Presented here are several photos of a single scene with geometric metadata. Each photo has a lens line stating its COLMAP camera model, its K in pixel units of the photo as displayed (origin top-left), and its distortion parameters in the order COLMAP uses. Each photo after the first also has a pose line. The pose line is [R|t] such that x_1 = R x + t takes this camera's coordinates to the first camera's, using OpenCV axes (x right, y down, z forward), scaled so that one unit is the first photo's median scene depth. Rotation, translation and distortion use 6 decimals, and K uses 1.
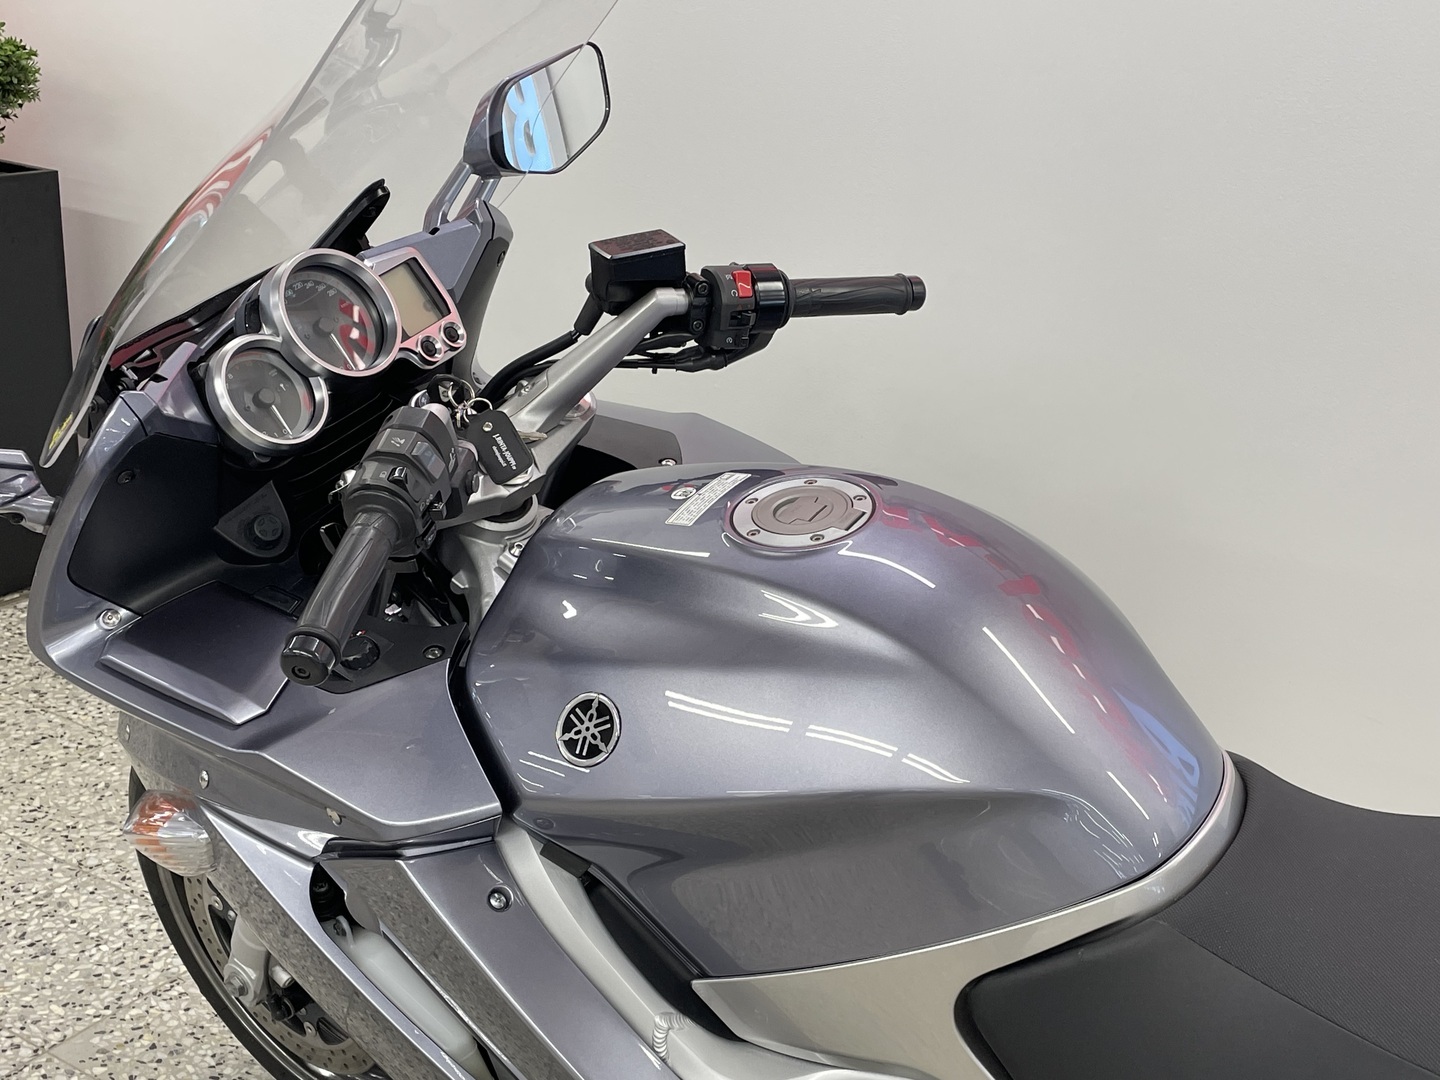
lens RADIAL K [[1794.4, 0, 713.0], [0, 1794.4, 527.9], [0, 0, 1]] dist [0.059601, 0.000000]
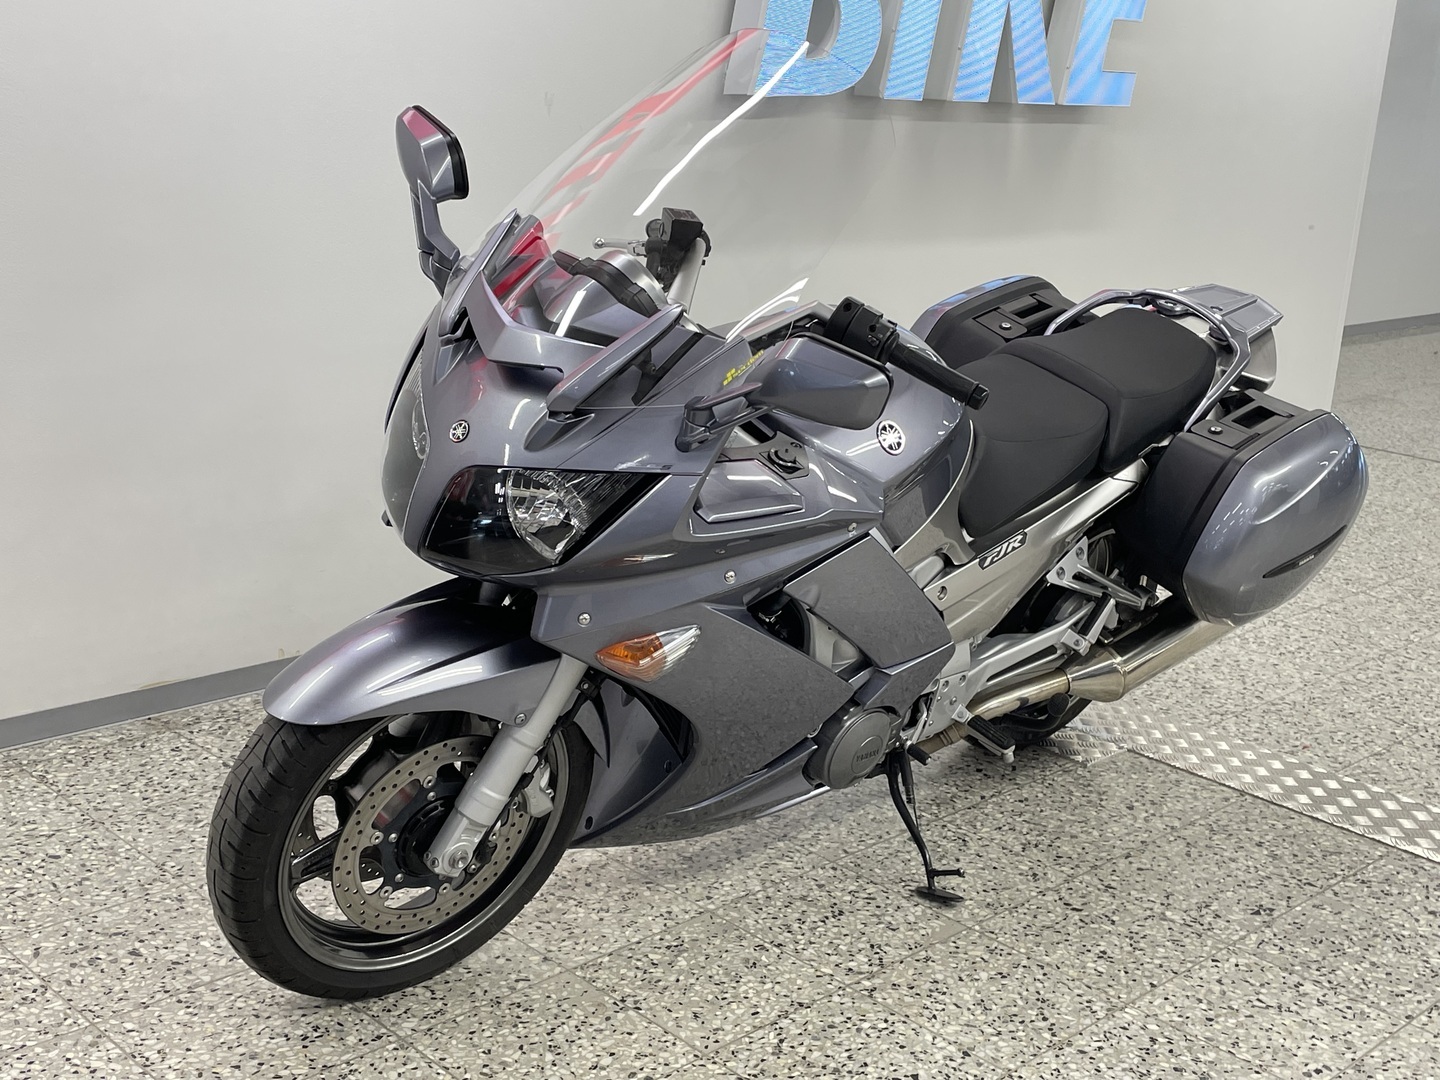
lens RADIAL K [[1794.4, 0, 734.5], [0, 1794.4, 554.2], [0, 0, 1]] dist [0.059601, 0.000000]
pose [[0.206081, -0.312494, 0.927296, -1.715647], [0.280050, 0.926834, 0.250101, -0.271545], [-0.937605, 0.208149, 0.278517, 0.536616]]
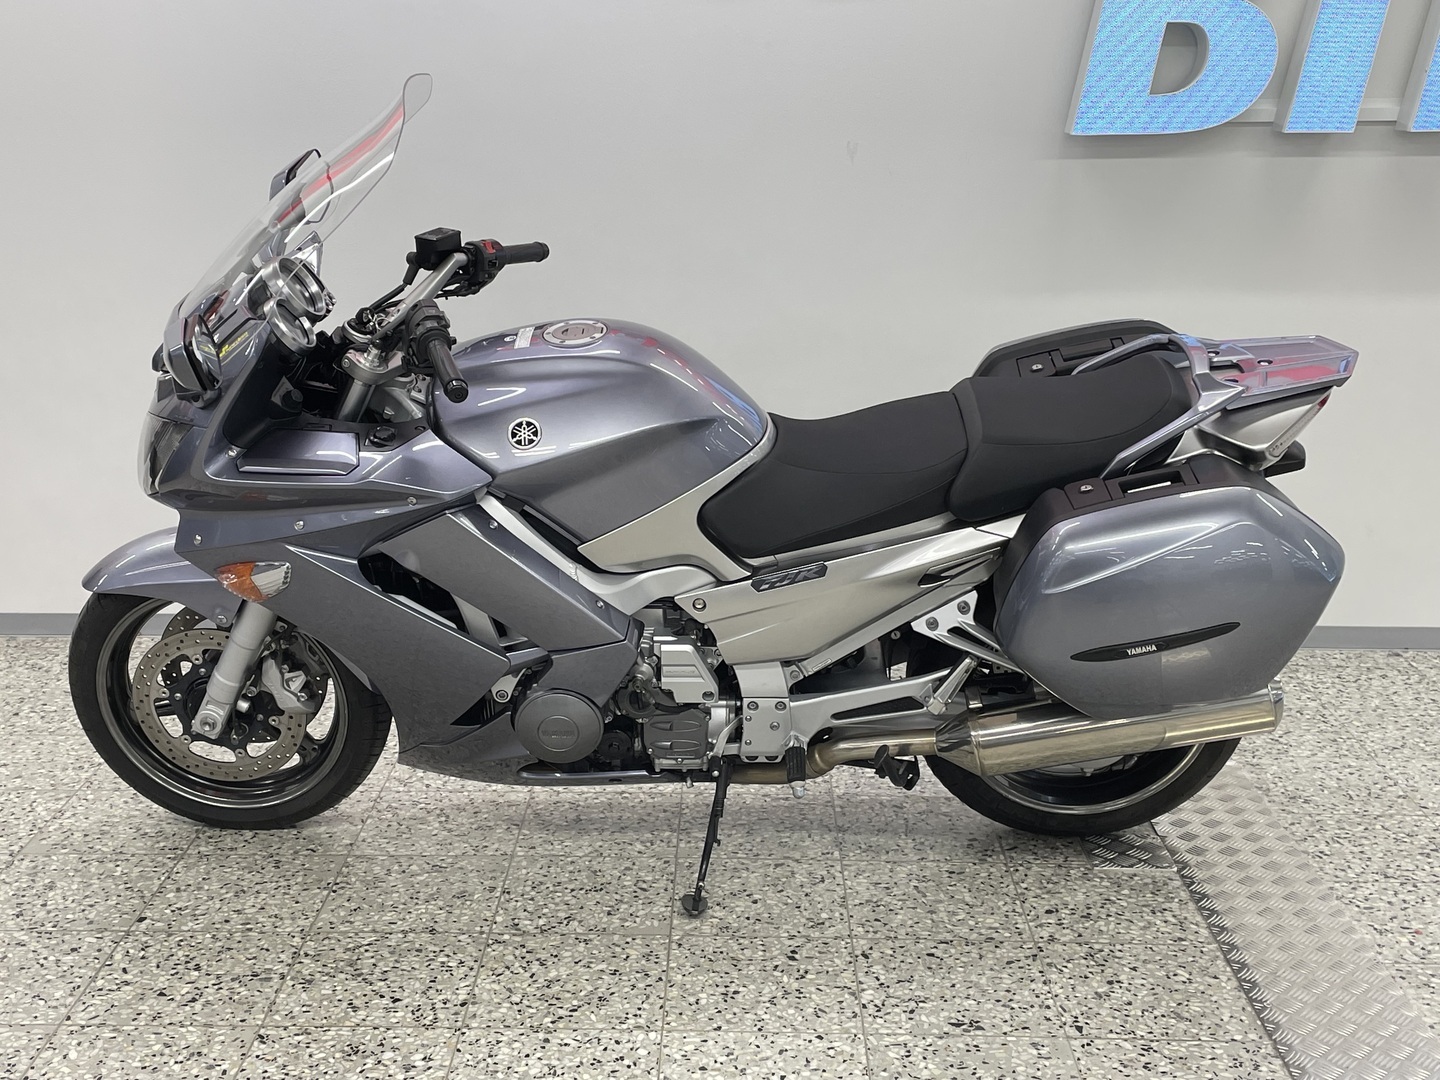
lens RADIAL K [[1794.4, 0, 715.2], [0, 1794.4, 527.9], [0, 0, 1]] dist [0.059601, 0.000000]
pose [[0.845057, -0.186359, 0.501148, -0.852446], [0.223733, 0.974537, -0.014872, 0.264320], [-0.485615, 0.124691, 0.865234, -0.863247]]
